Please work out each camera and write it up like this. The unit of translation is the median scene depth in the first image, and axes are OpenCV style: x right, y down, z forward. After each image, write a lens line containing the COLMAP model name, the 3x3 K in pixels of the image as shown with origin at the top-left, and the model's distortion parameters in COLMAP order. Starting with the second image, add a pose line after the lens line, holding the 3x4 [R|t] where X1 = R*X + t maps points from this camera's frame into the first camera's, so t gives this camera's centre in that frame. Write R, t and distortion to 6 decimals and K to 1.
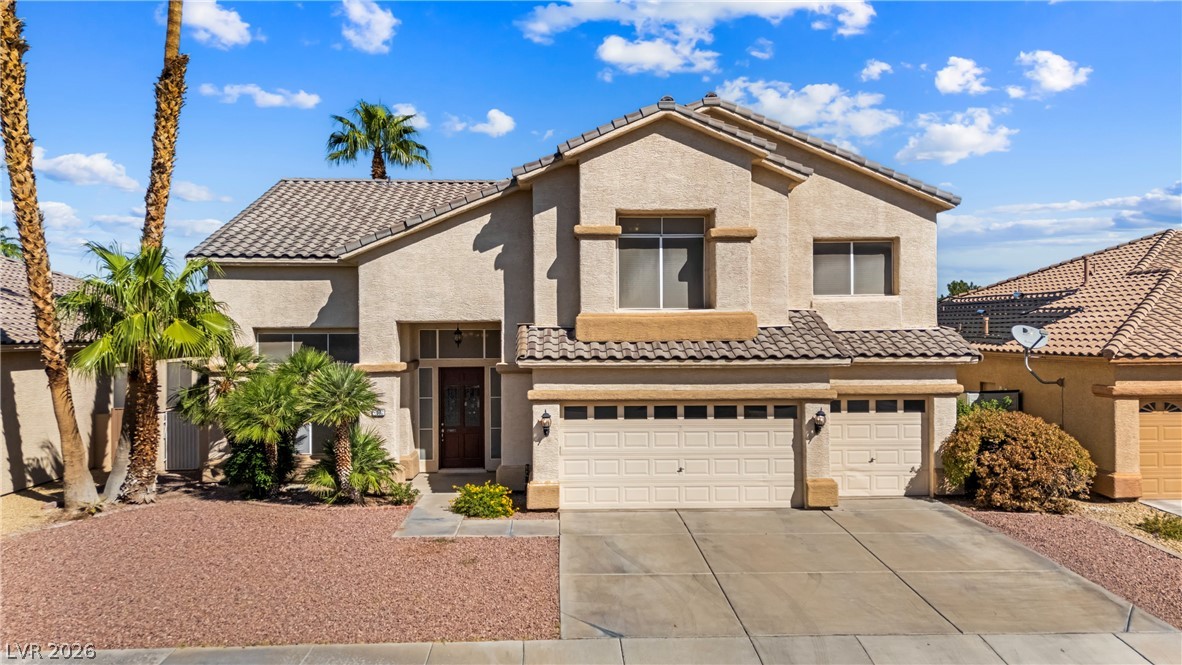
lens RADIAL K [[870.6, 0, 591.0], [0, 870.6, 332.5], [0, 0, 1]] dist [0.112698, -0.150153]
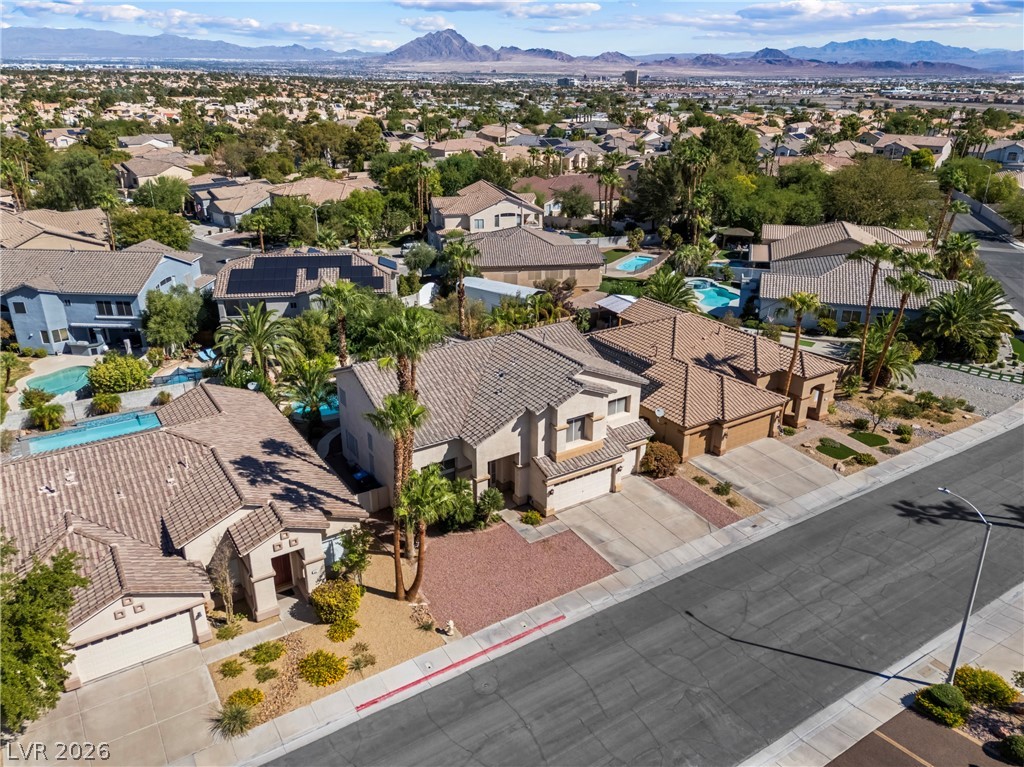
lens RADIAL K [[774.8, 0, 512.0], [0, 774.8, 383.5], [0, 0, 1]] dist [0.041605, -0.005551]
pose [[0.865956, -0.186277, 0.464135, -1.319233], [-0.005412, 0.924502, 0.381139, -1.243040], [-0.500091, -0.332561, 0.799570, -0.966907]]
